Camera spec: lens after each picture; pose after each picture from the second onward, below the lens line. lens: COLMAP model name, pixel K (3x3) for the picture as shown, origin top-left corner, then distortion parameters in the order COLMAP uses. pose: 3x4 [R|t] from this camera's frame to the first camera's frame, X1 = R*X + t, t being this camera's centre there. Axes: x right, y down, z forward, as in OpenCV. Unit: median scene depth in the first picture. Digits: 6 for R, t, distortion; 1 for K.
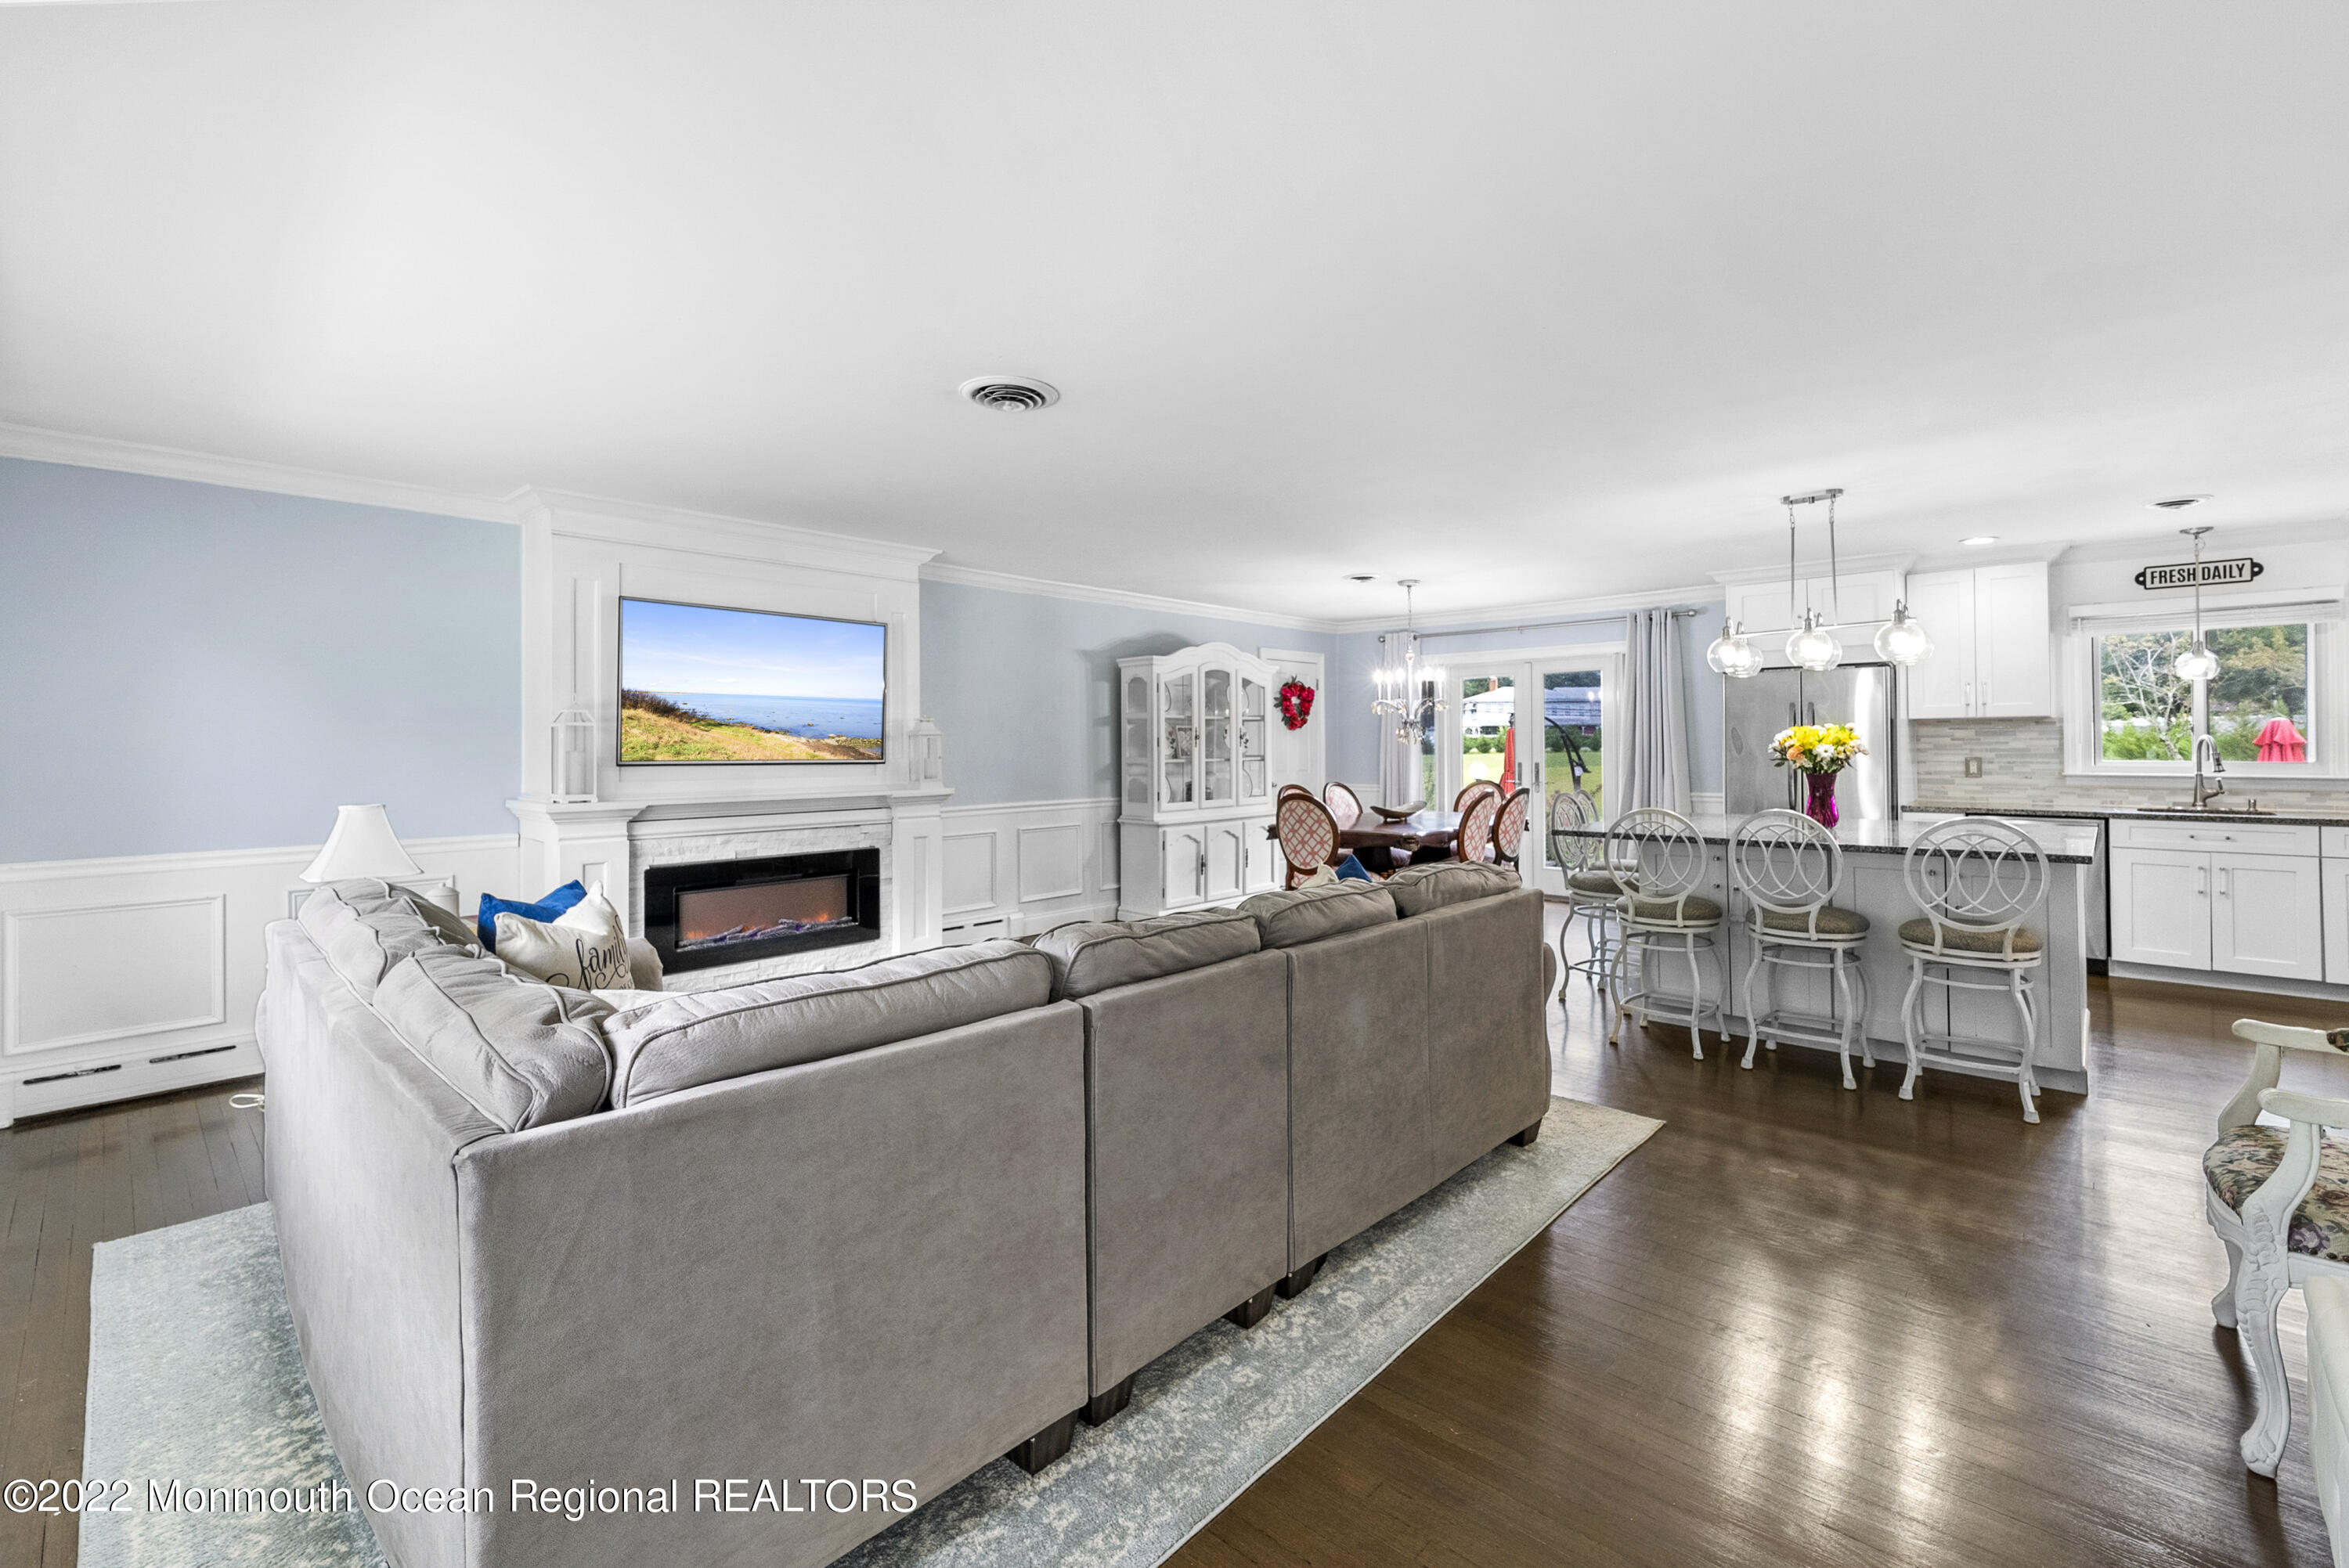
lens RADIAL K [[962.8, 0, 1198.7], [0, 962.8, 741.4], [0, 0, 1]] dist [-0.001649, -0.000399]
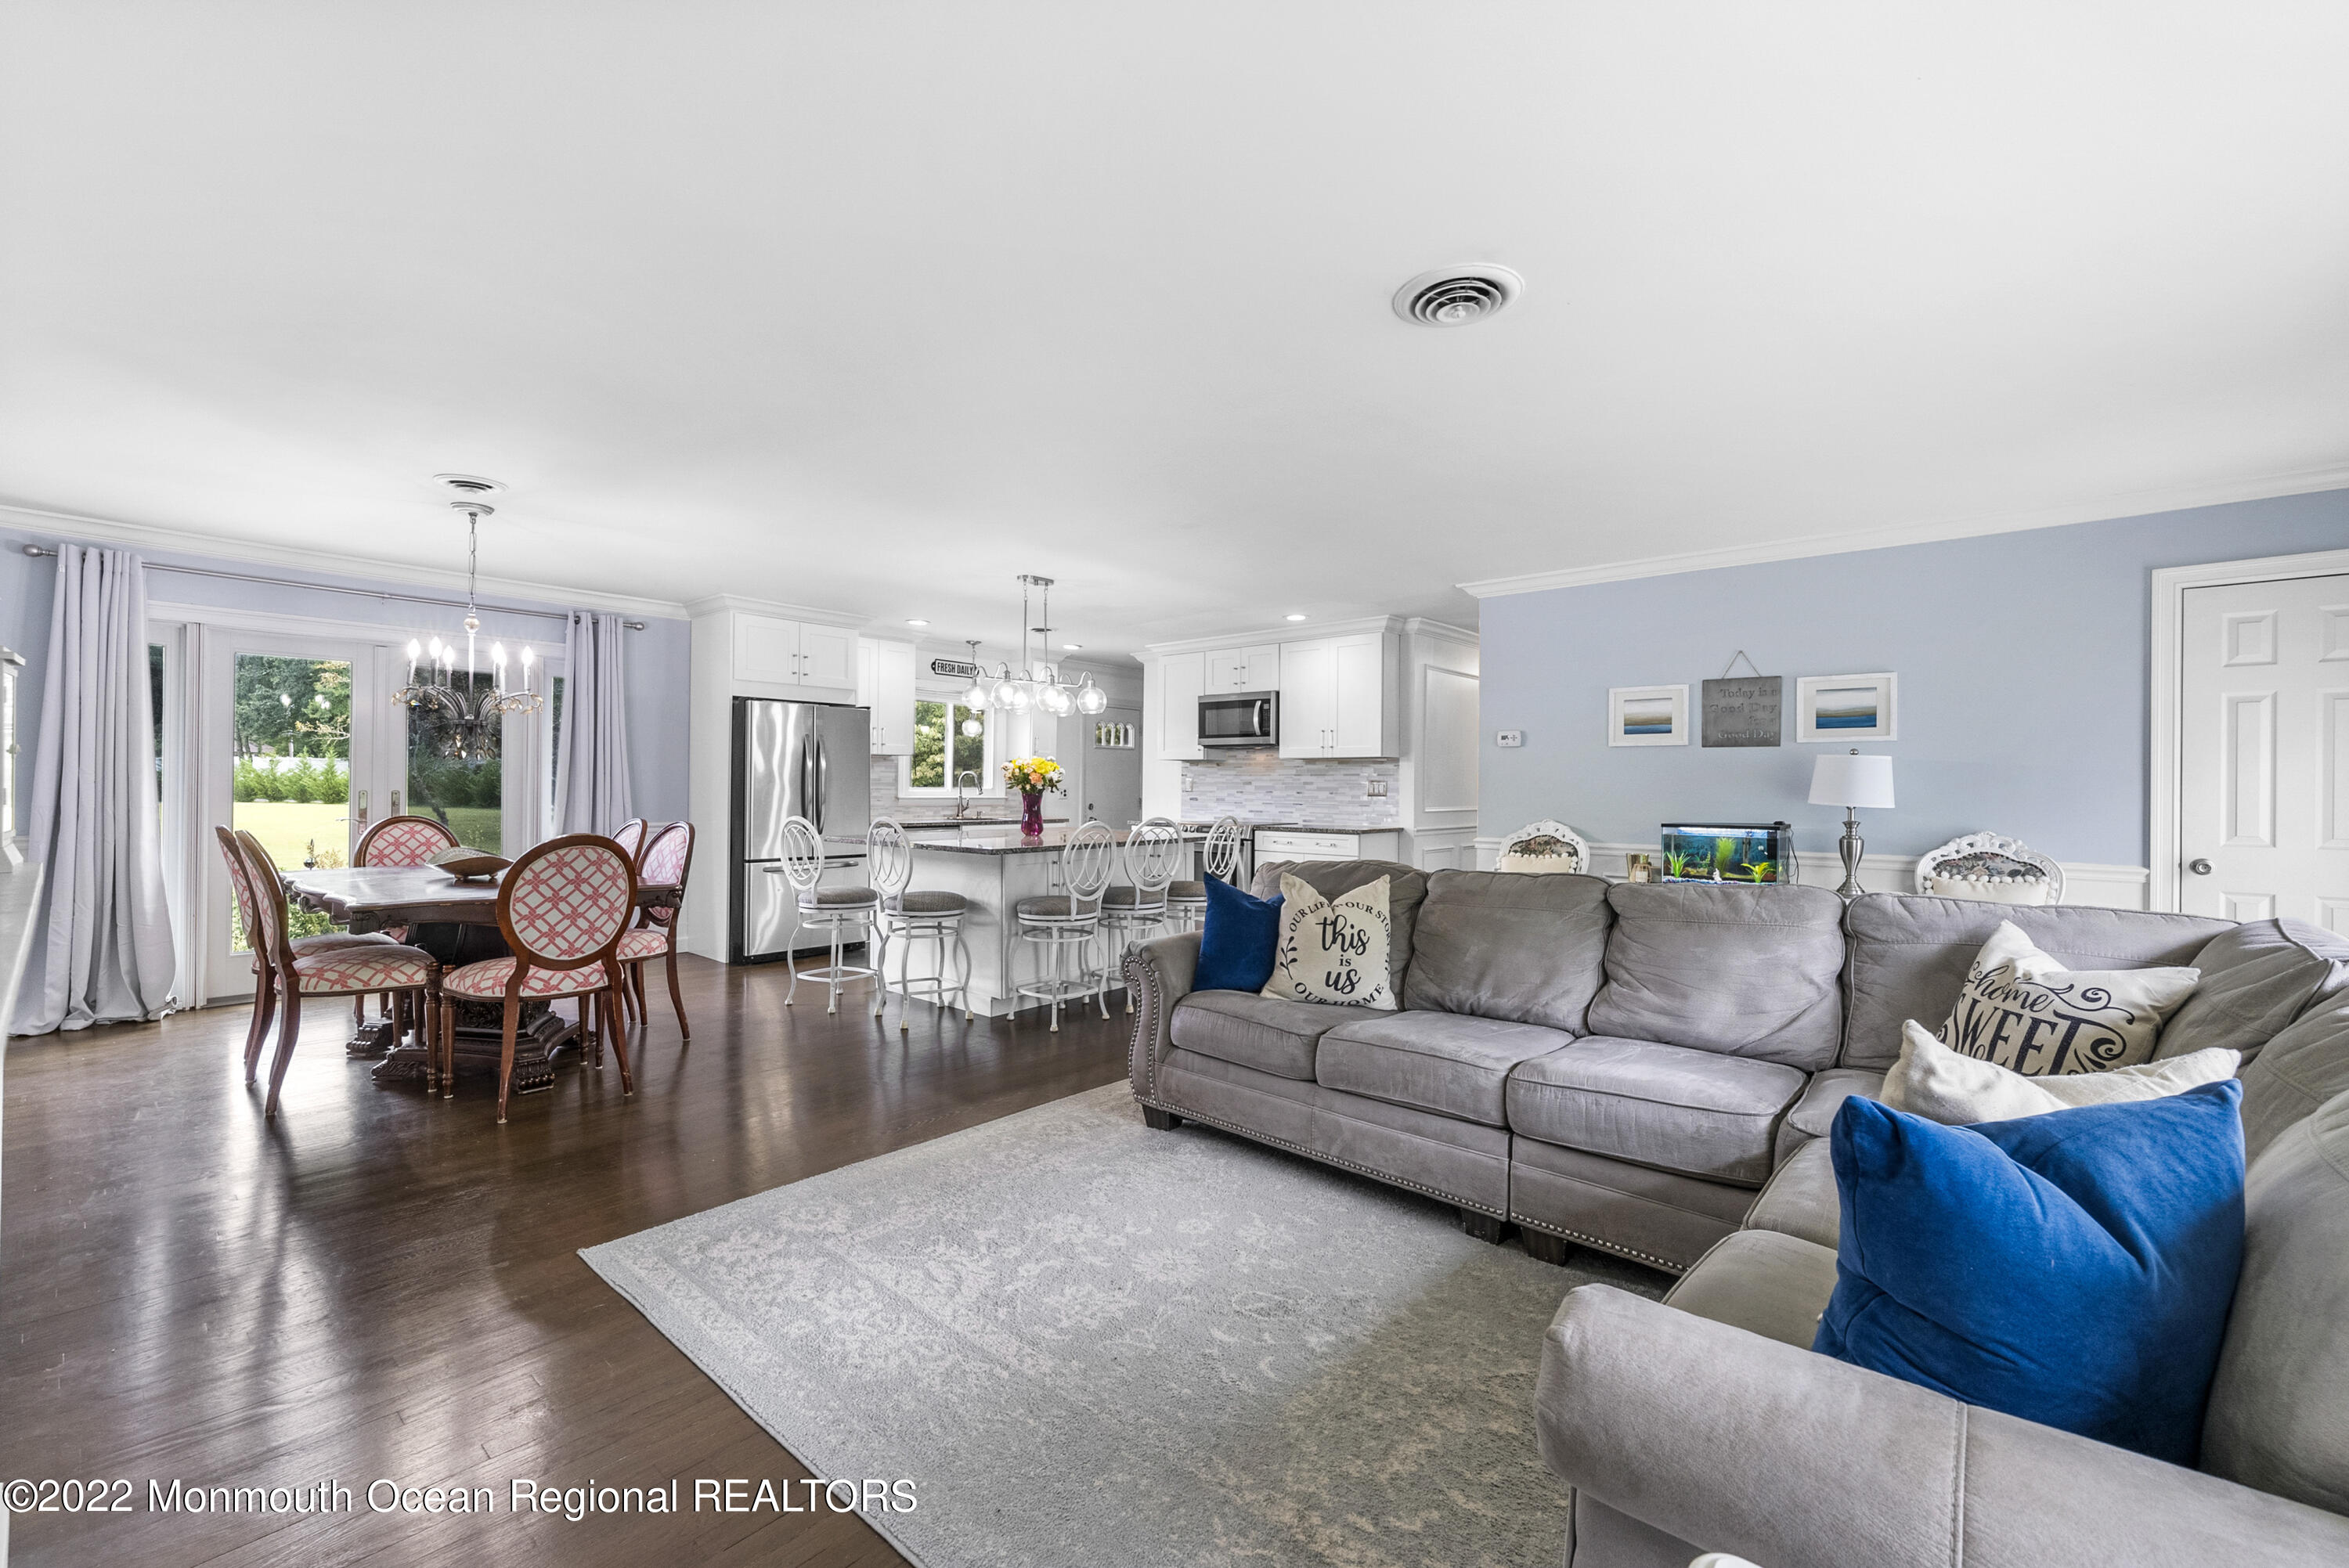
lens RADIAL K [[962.8, 0, 1161.5], [0, 962.8, 786.5], [0, 0, 1]] dist [-0.001649, -0.000399]
pose [[-0.004406, 0.006152, 0.999971, -0.498581], [-0.013997, 0.999883, -0.006213, 0.021747], [-0.999892, -0.014024, -0.004319, 0.632057]]
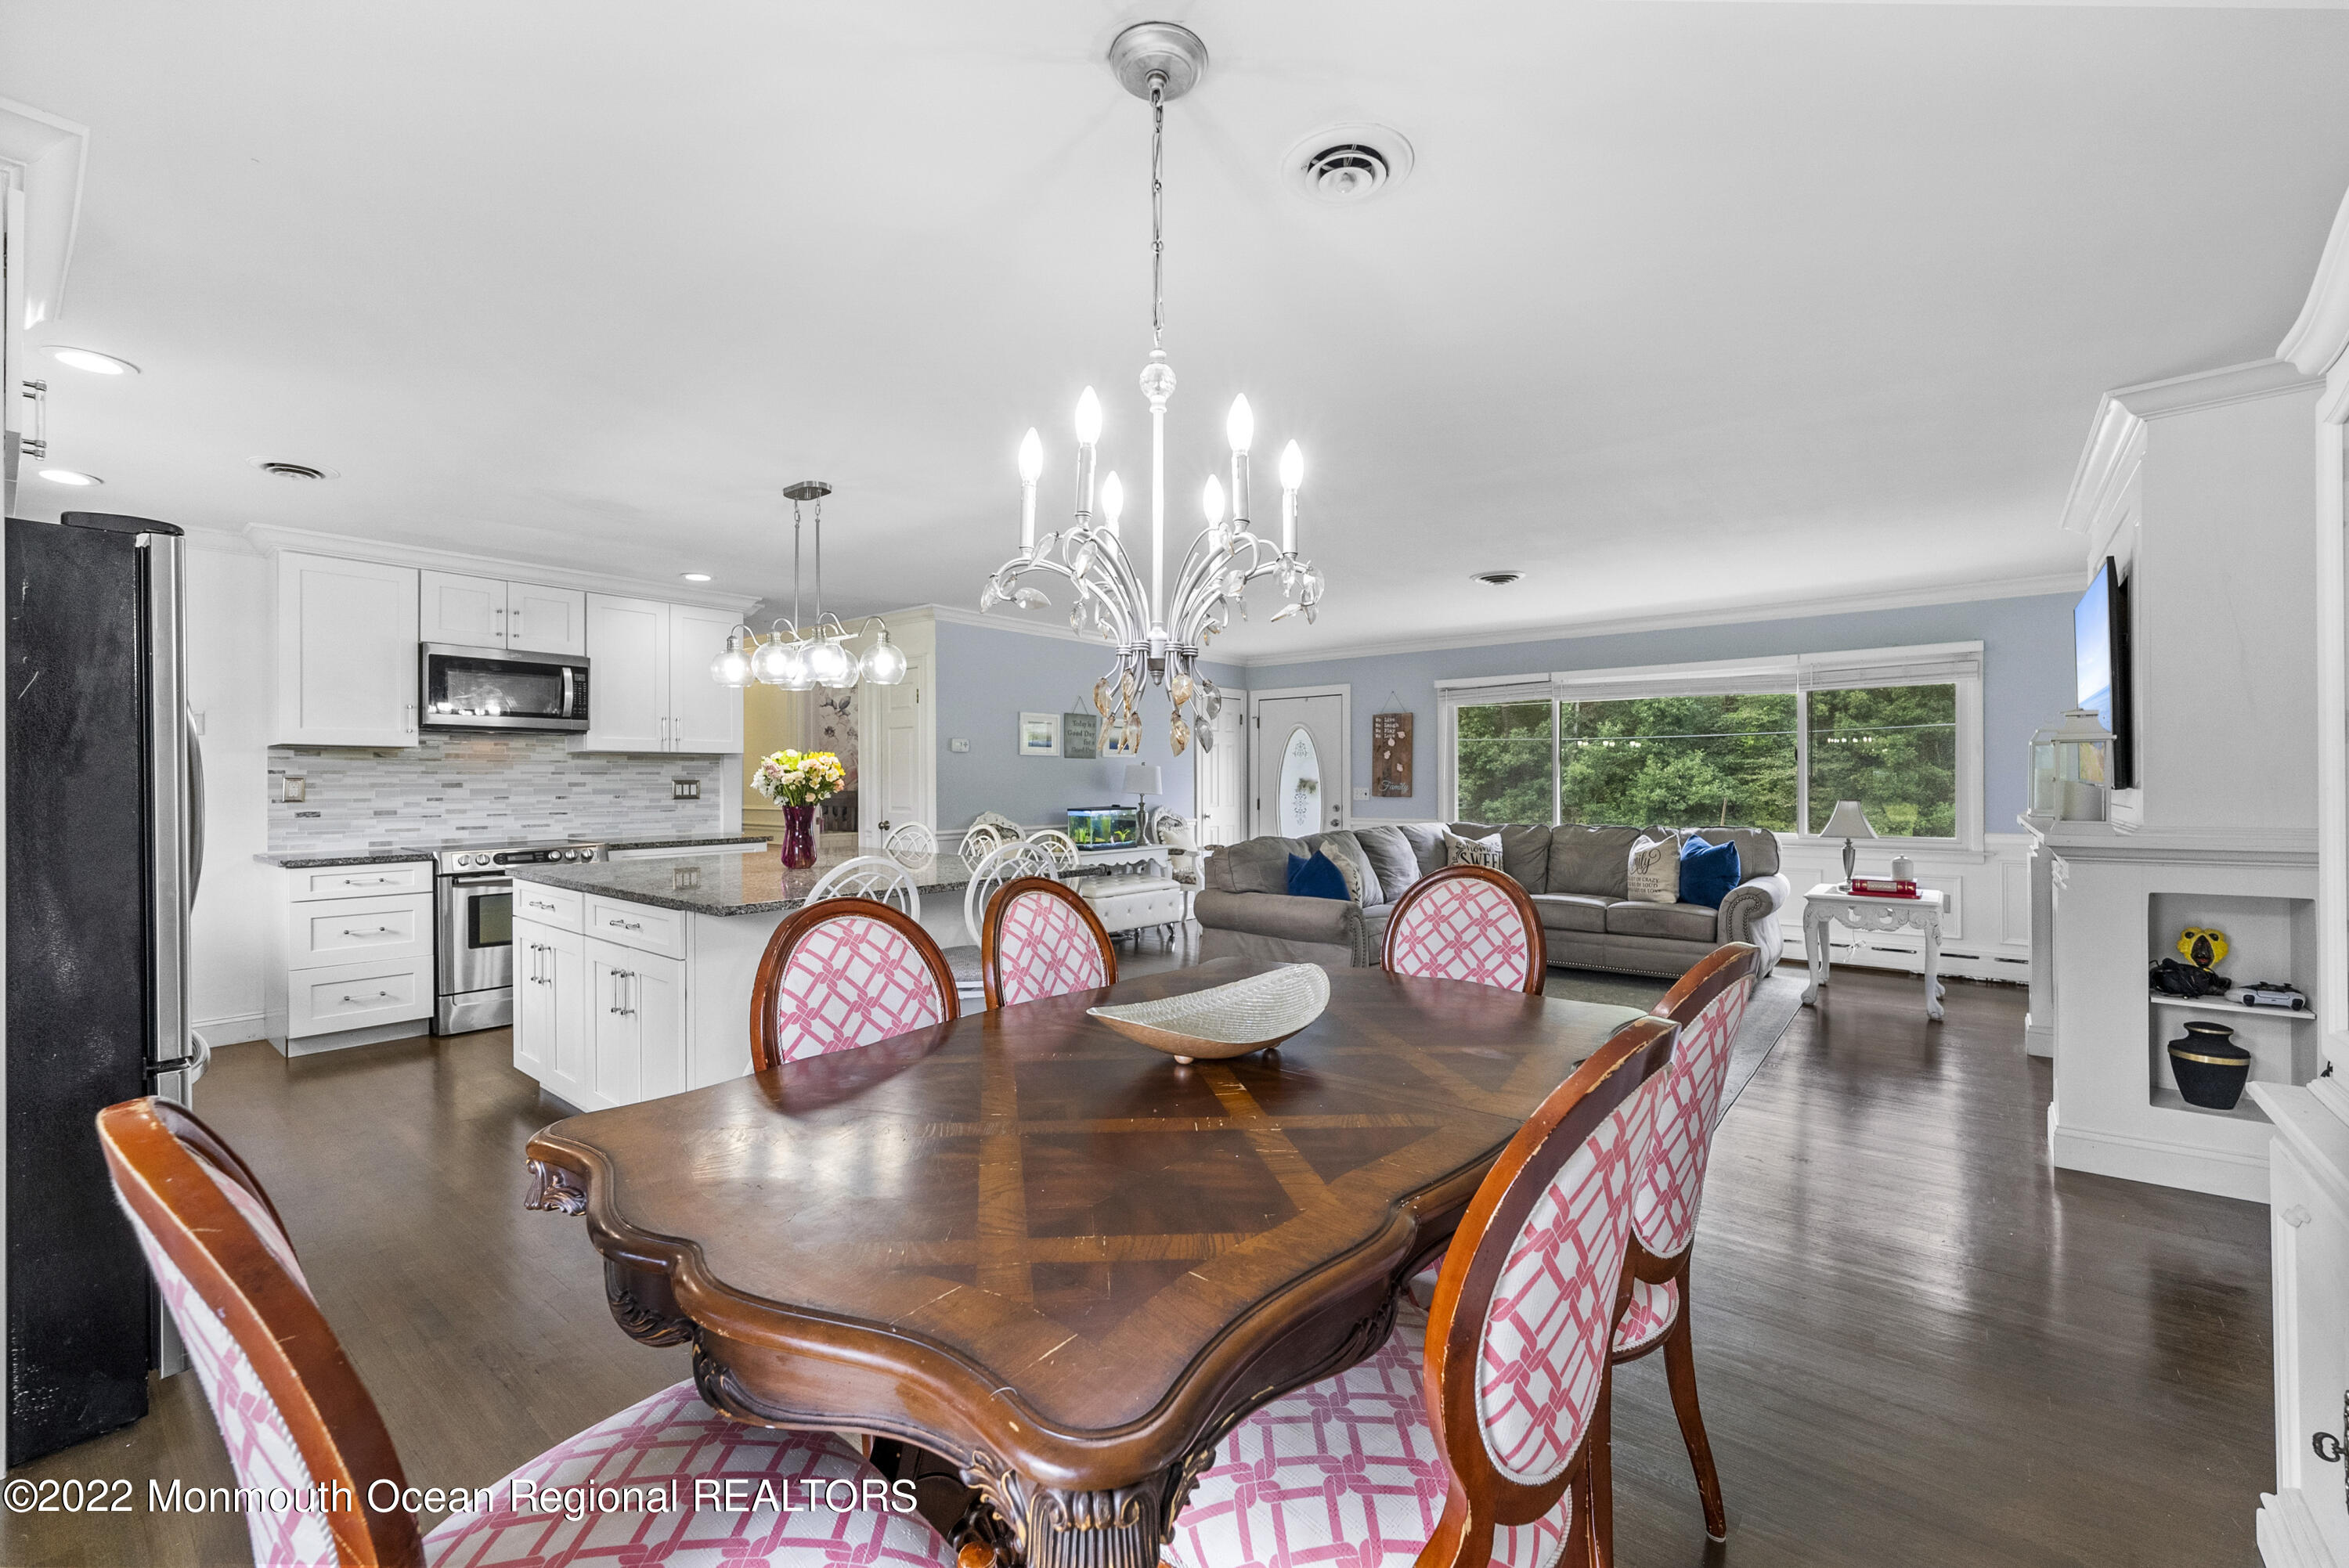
lens RADIAL K [[962.8, 0, 1172.0], [0, 962.8, 784.1], [0, 0, 1]] dist [-0.001649, -0.000399]
pose [[-0.999035, 0.009155, -0.042967, 0.261081], [0.009222, 0.999957, -0.001369, 0.013041], [0.042953, -0.001764, -0.999076, 1.430731]]
